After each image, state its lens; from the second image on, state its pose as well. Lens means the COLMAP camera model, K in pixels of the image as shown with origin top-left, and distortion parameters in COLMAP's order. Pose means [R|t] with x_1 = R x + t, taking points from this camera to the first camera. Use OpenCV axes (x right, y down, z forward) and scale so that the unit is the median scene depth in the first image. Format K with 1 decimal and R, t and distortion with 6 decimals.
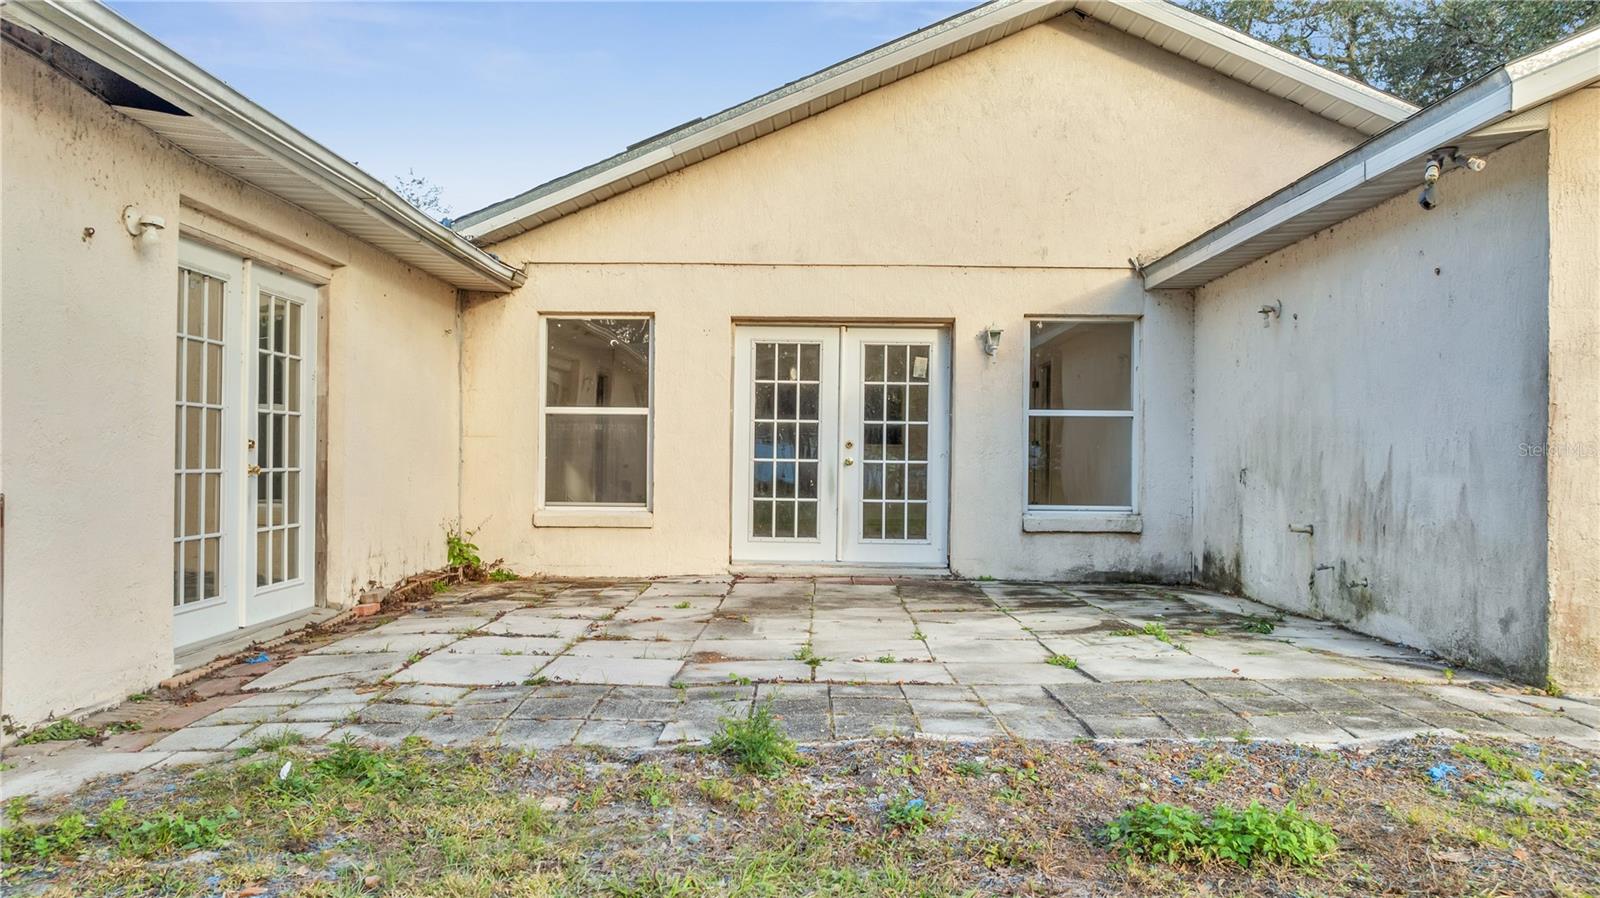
lens RADIAL K [[1119.7, 0, 800.0], [0, 1119.7, 449.0], [0, 0, 1]] dist [-0.007335, -0.000738]
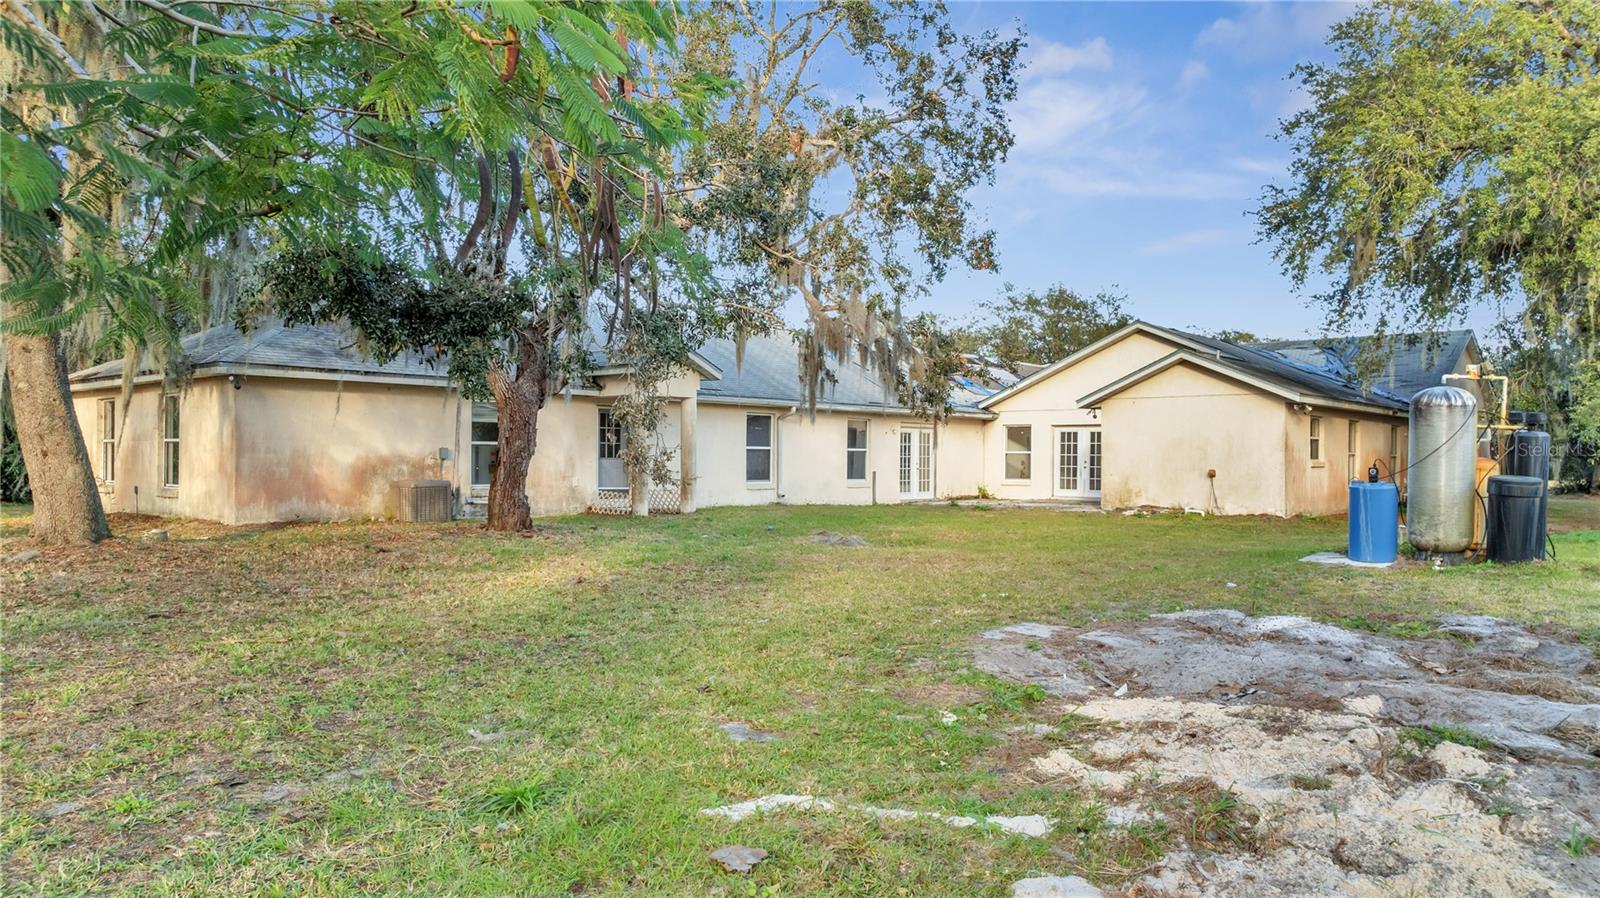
lens RADIAL K [[1125.4, 0, 800.0], [0, 1125.4, 449.0], [0, 0, 1]] dist [-0.010818, -0.003462]
pose [[0.753995, -0.009643, -0.656810, 1.636095], [0.006247, 0.999952, -0.007509, -0.022432], [0.656851, 0.001558, 0.754019, -2.131299]]
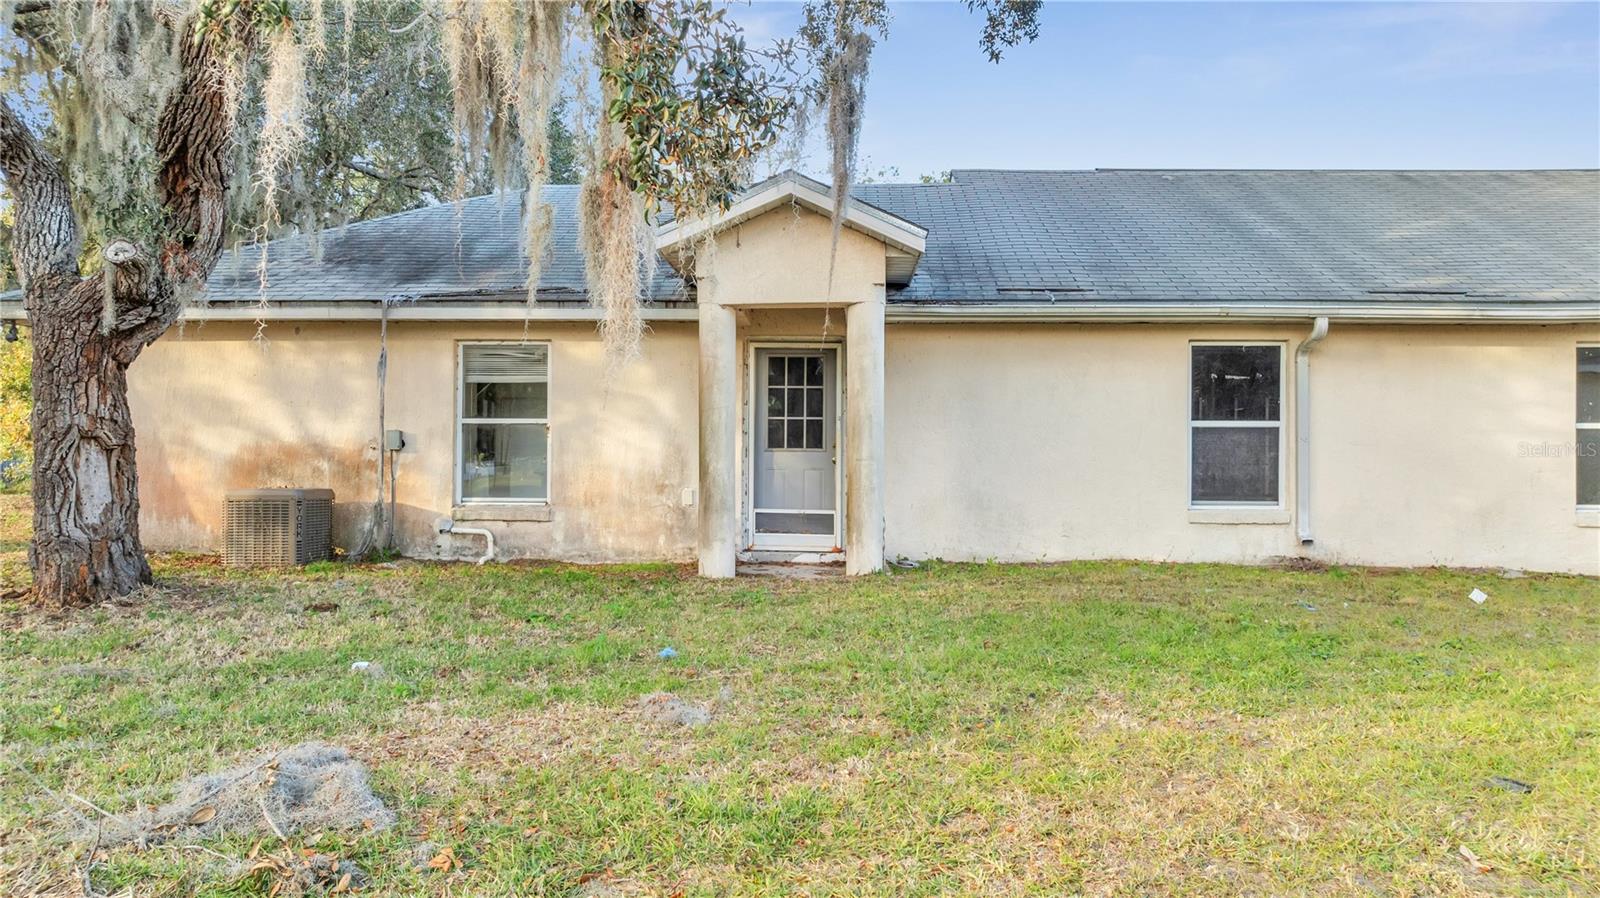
lens RADIAL K [[1125.4, 0, 800.0], [0, 1125.4, 449.0], [0, 0, 1]] dist [-0.010818, -0.003462]
pose [[-0.025896, -0.016594, -0.999527, 0.872979], [0.003667, 0.999854, -0.016694, -0.002859], [0.999658, -0.004098, -0.025831, -0.455297]]
